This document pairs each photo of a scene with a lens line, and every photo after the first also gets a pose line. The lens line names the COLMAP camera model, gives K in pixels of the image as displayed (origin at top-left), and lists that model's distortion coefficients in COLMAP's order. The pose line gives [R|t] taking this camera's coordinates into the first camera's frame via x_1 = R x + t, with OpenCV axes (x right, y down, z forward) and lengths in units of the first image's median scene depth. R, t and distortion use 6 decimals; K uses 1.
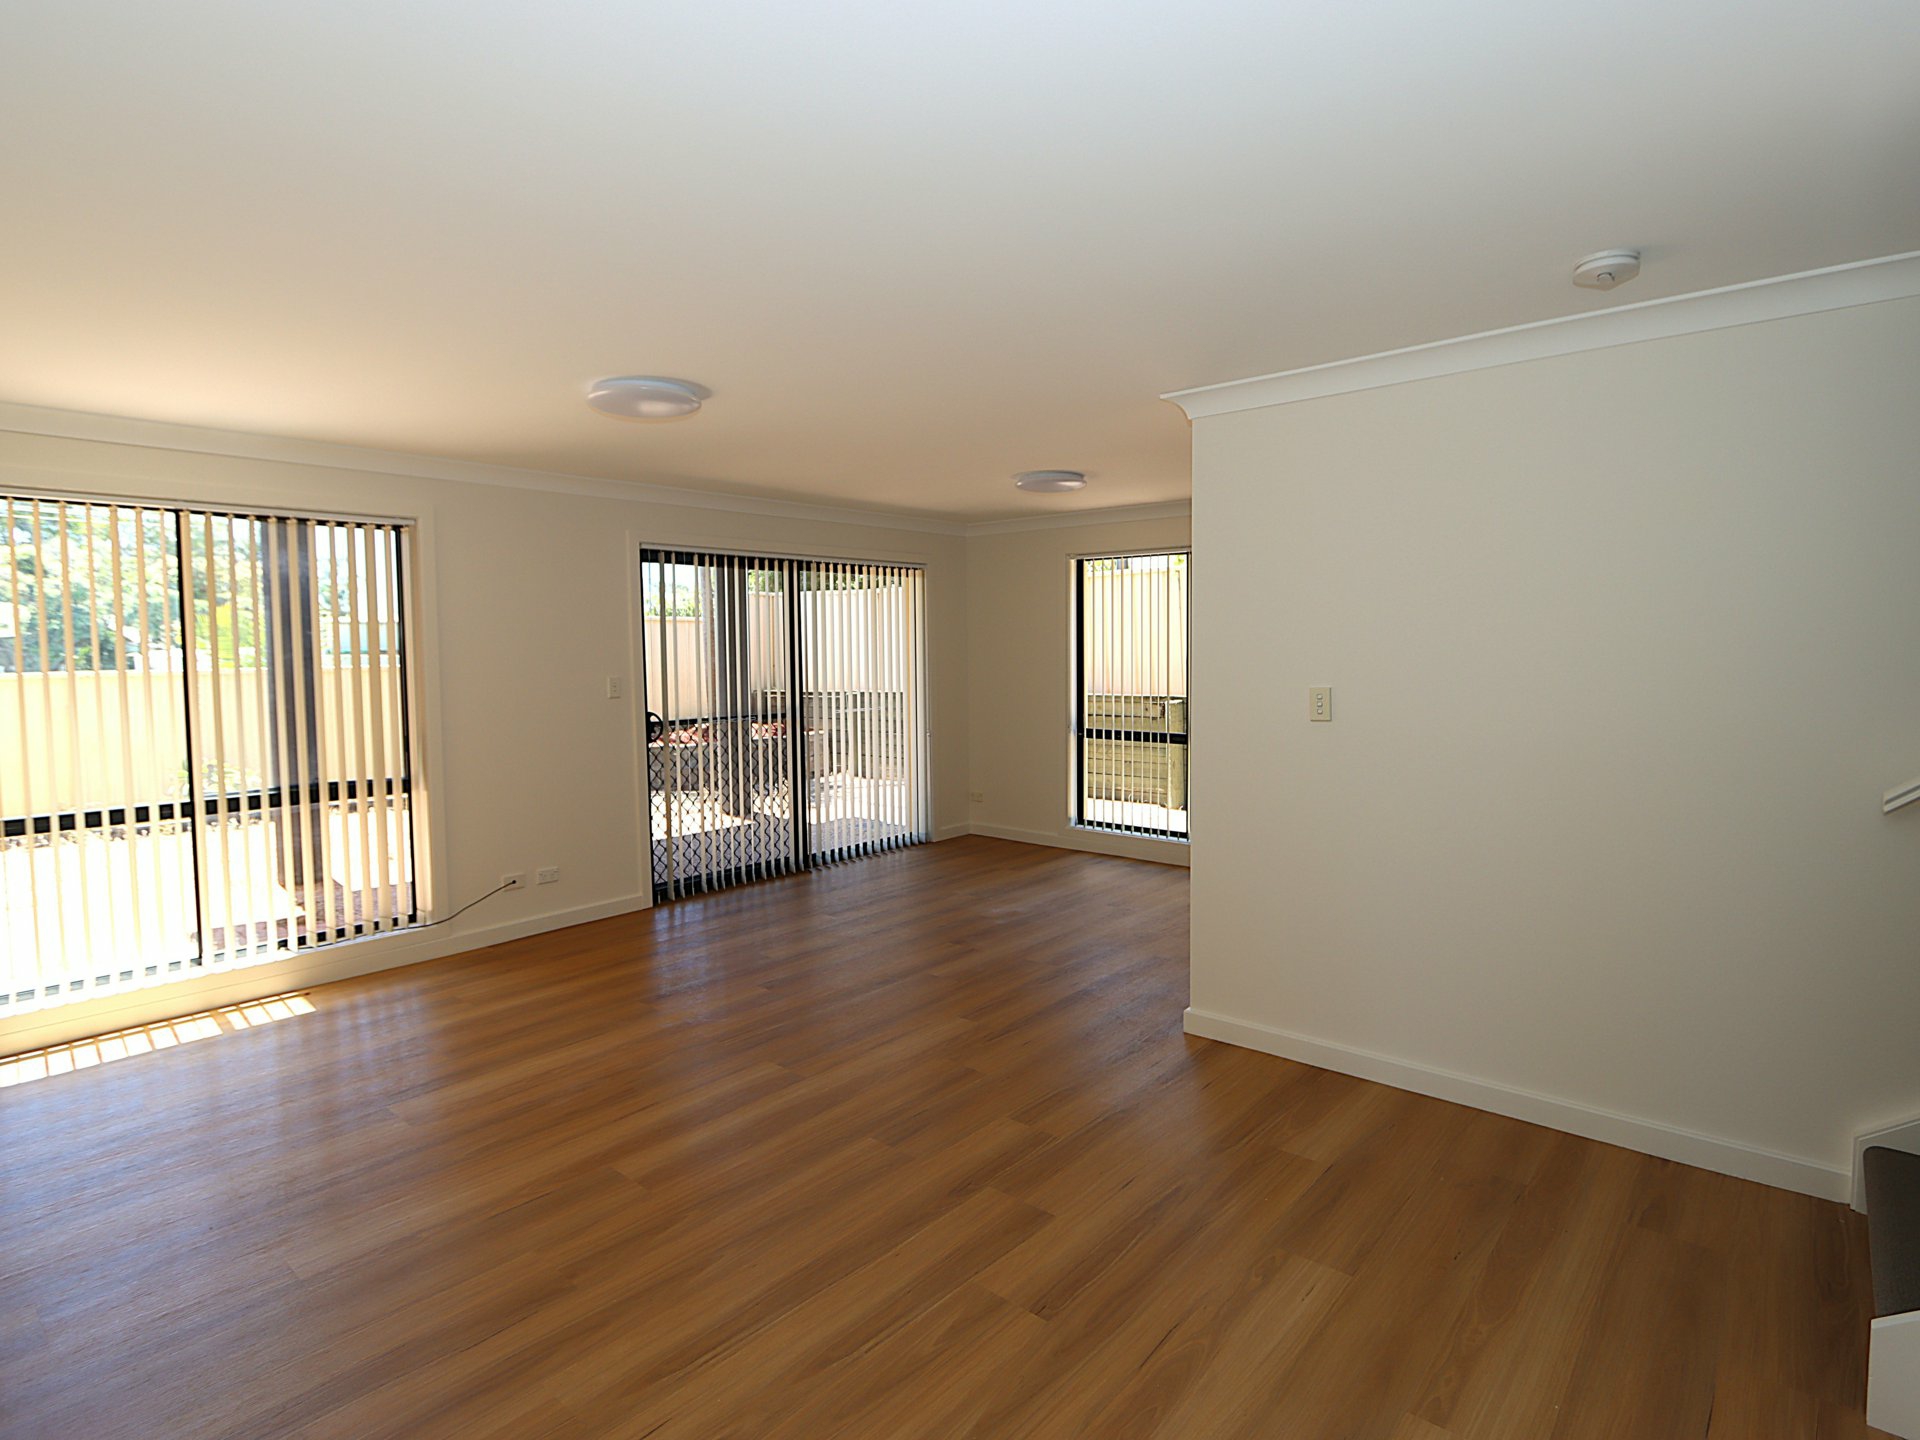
lens RADIAL K [[1003.2, 0, 960.1], [0, 1003.2, 700.6], [0, 0, 1]] dist [-0.017660, 0.001500]
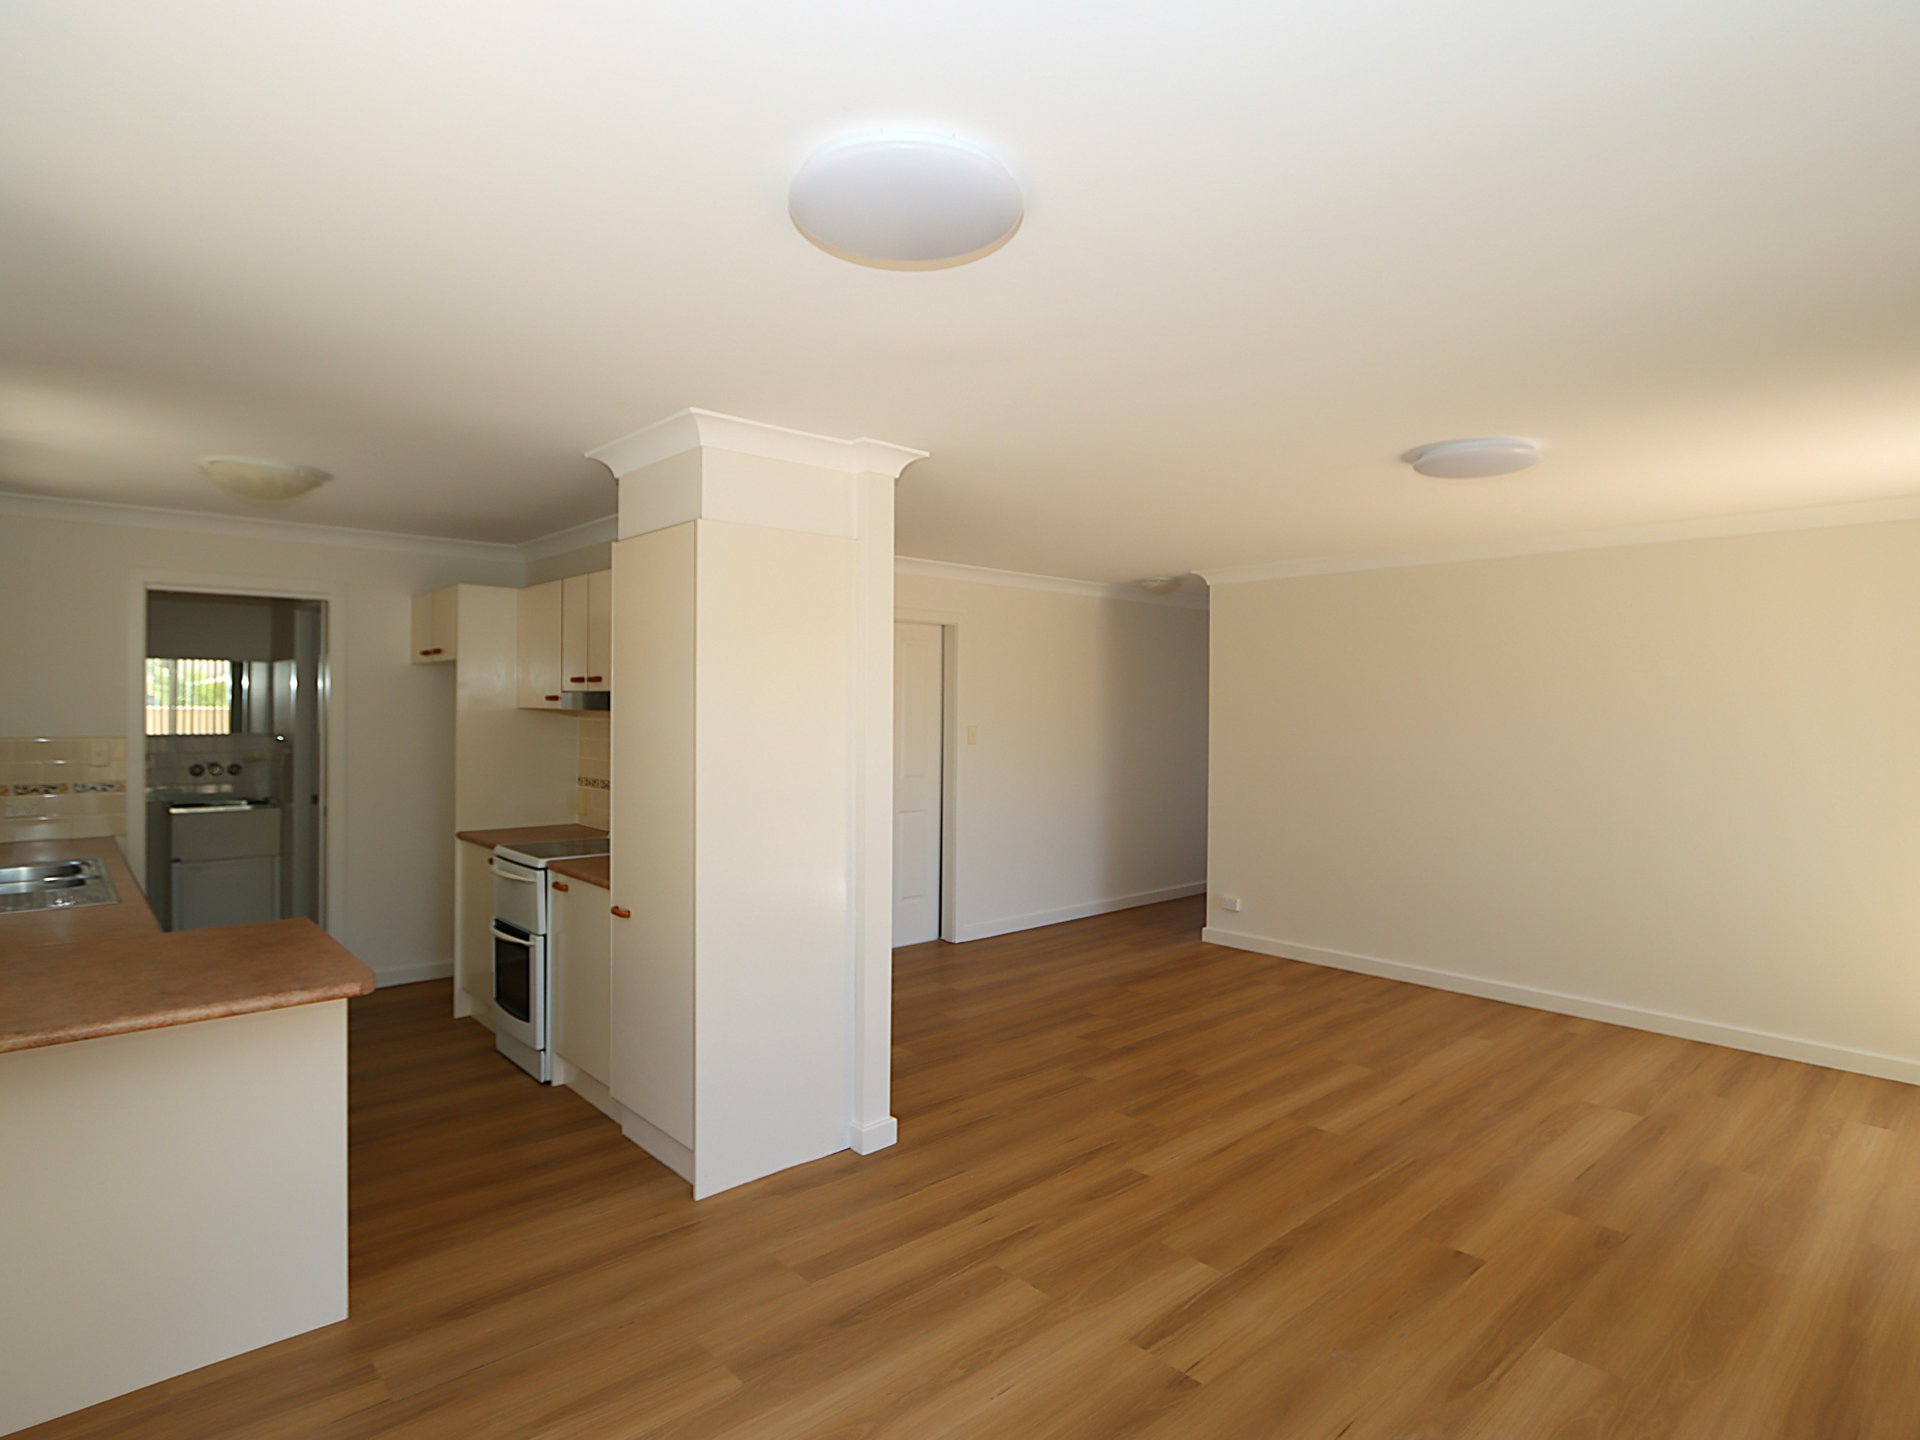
lens RADIAL K [[1003.2, 0, 960.1], [0, 1003.2, 700.6], [0, 0, 1]] dist [-0.017660, 0.001500]
pose [[-0.992664, 0.006256, 0.120740, 0.070145], [0.012365, 0.998677, 0.049909, -0.149471], [-0.120268, 0.051036, -0.991429, 2.412693]]
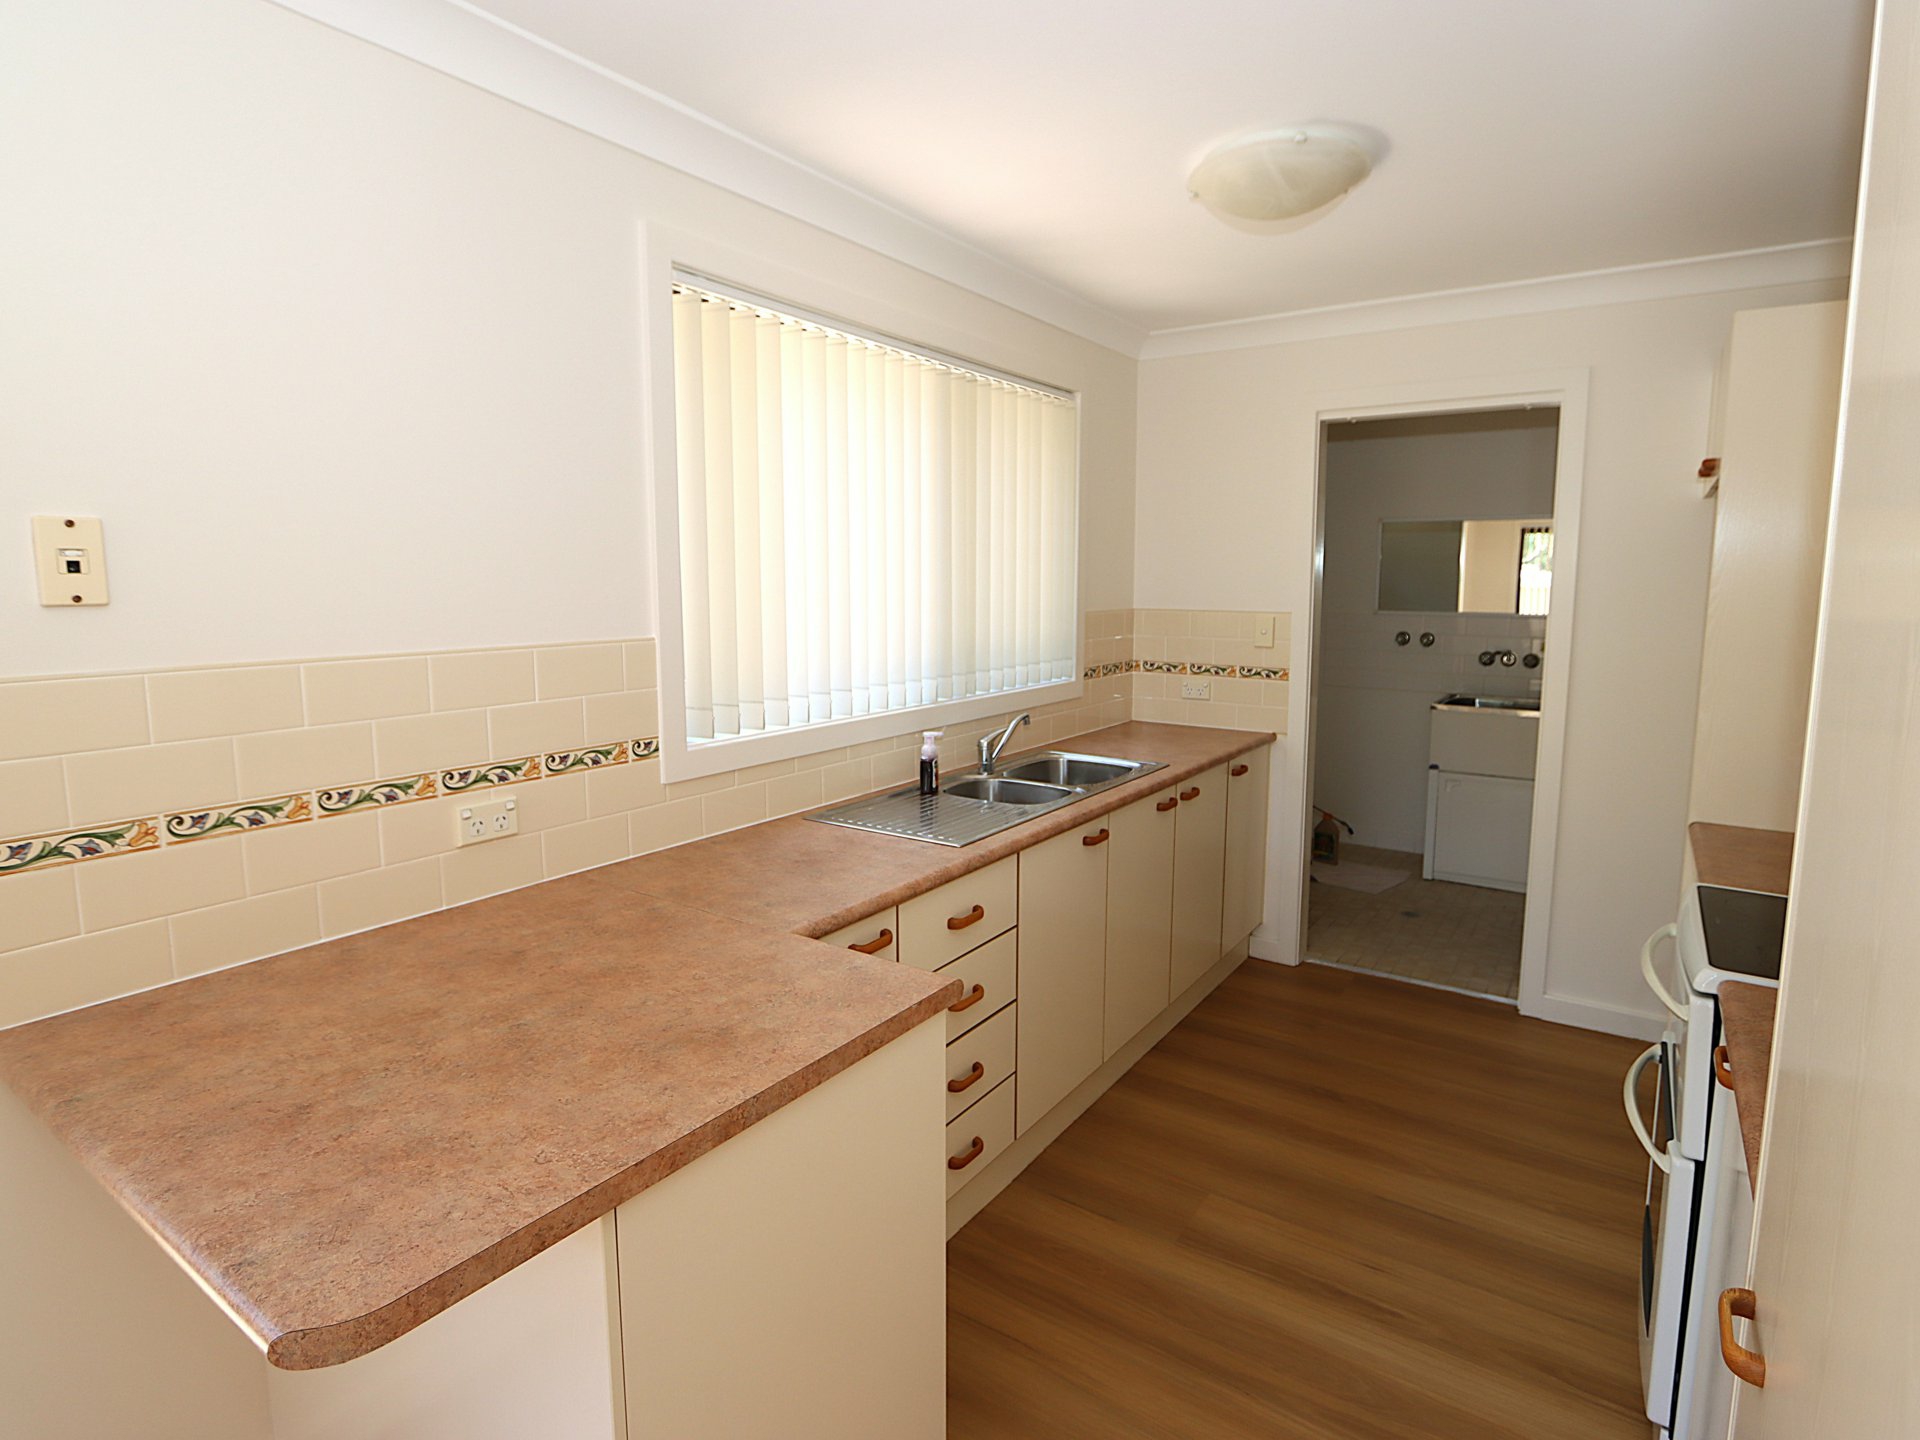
lens RADIAL K [[1003.2, 0, 960.1], [0, 1003.2, 700.6], [0, 0, 1]] dist [-0.017660, 0.001500]
pose [[-0.119733, -0.107129, 0.987009, 0.356427], [0.054967, 0.991921, 0.114330, -0.088340], [-0.991283, 0.067942, -0.112877, 1.584881]]
